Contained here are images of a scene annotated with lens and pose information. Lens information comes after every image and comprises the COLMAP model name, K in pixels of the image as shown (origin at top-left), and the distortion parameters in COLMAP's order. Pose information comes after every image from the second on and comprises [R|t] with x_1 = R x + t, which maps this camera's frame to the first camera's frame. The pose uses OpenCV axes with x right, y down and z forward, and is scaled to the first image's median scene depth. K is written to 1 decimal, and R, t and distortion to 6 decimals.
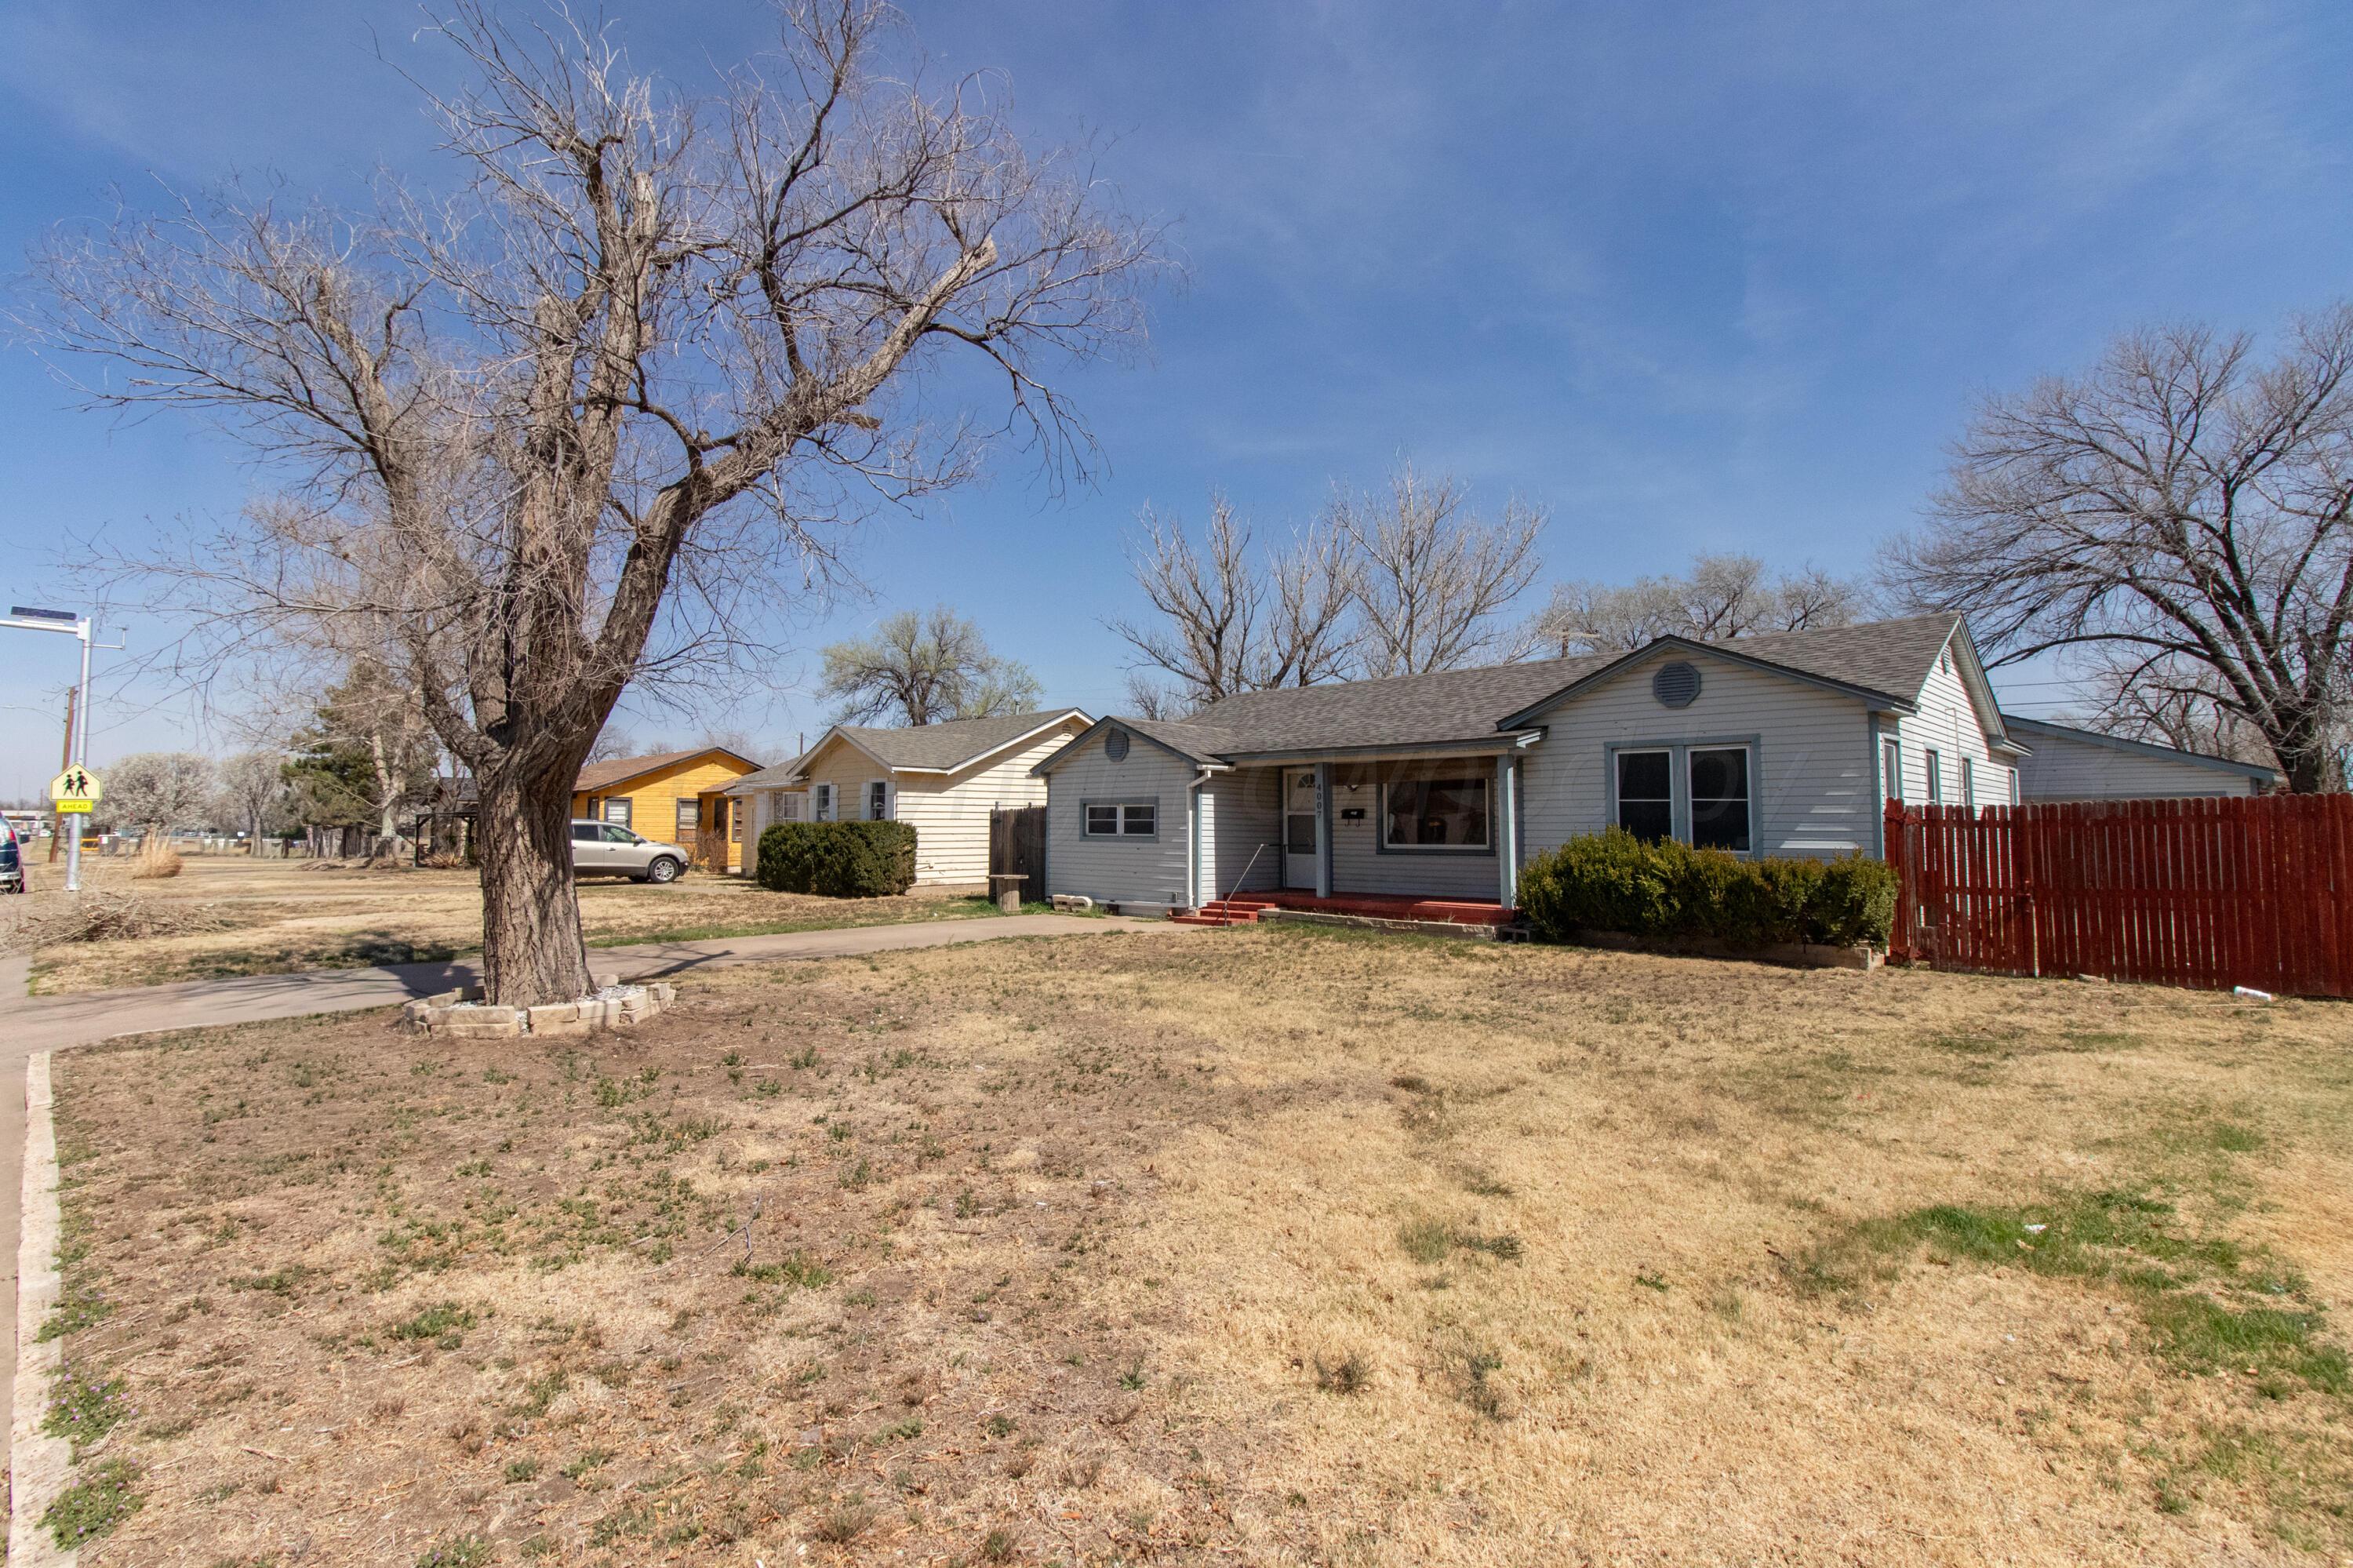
lens RADIAL K [[1085.1, 0, 1176.7], [0, 1085.1, 766.1], [0, 0, 1]] dist [0.001764, -0.001255]
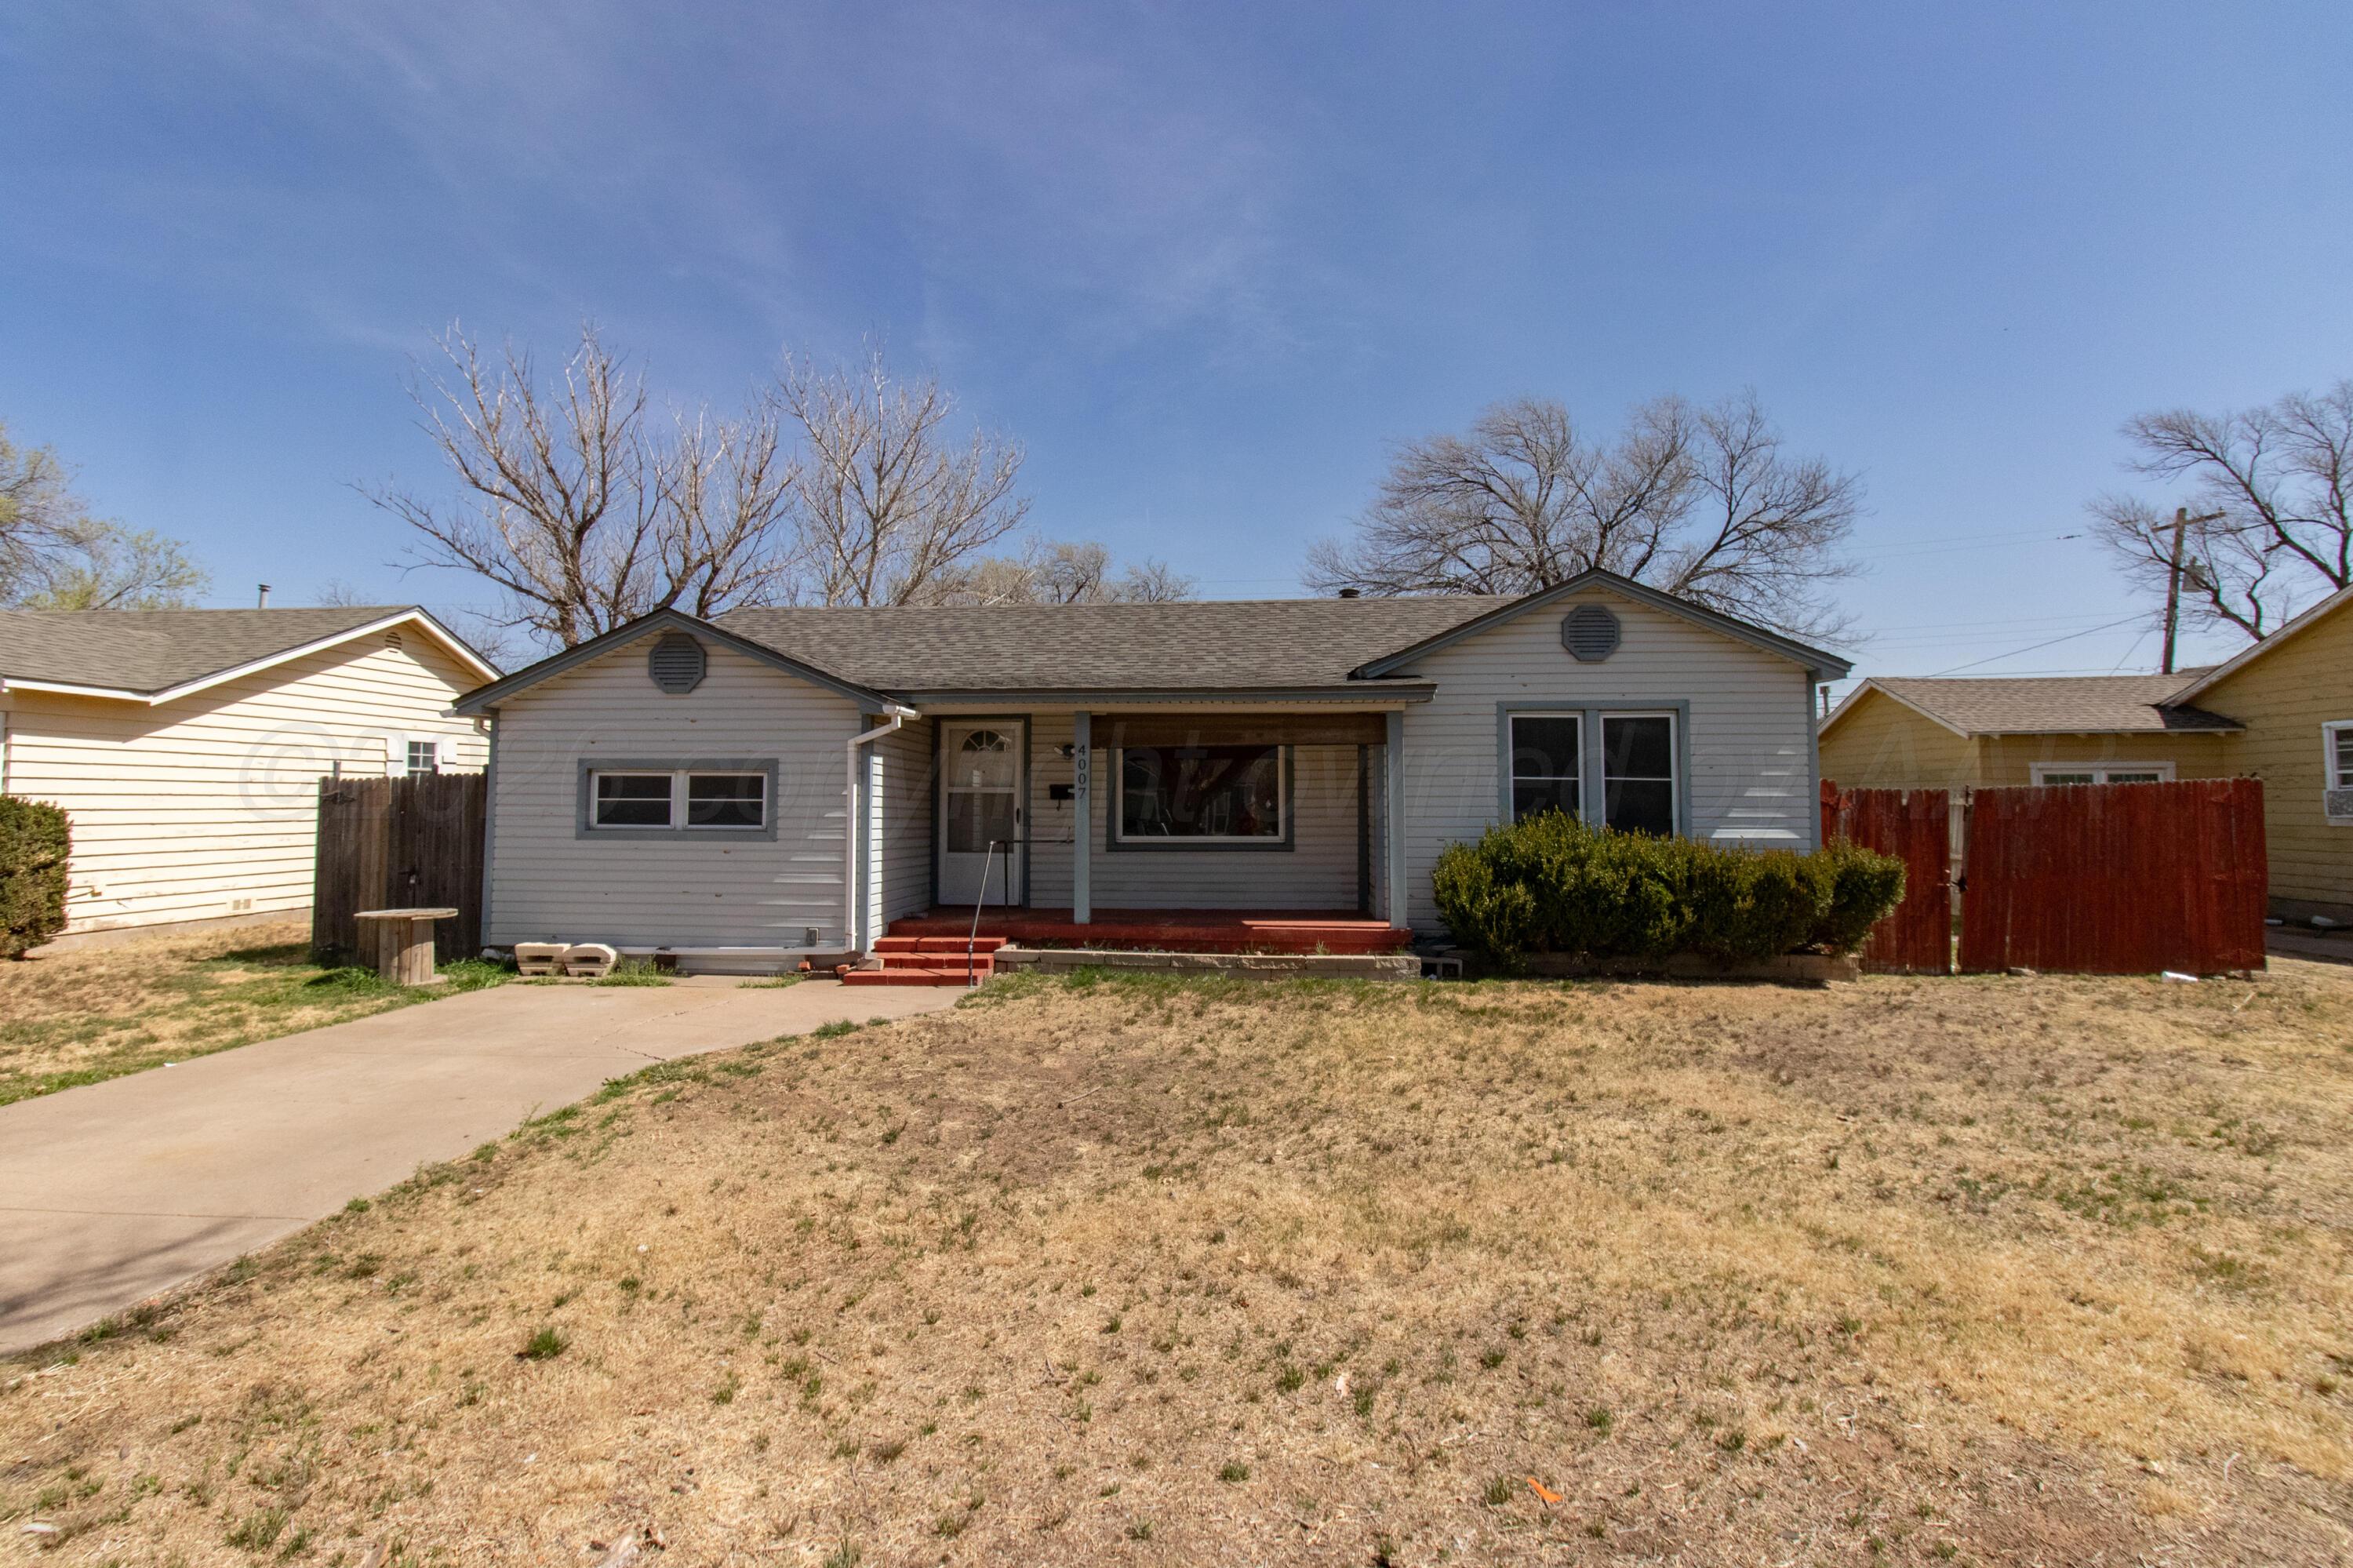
lens RADIAL K [[1085.1, 0, 1173.0], [0, 1085.1, 759.6], [0, 0, 1]] dist [0.001764, -0.001255]
pose [[0.784298, 0.023989, 0.619920, -0.199723], [-0.035346, 0.999357, 0.006047, 0.017510], [-0.619376, -0.026654, 0.784642, 0.423042]]
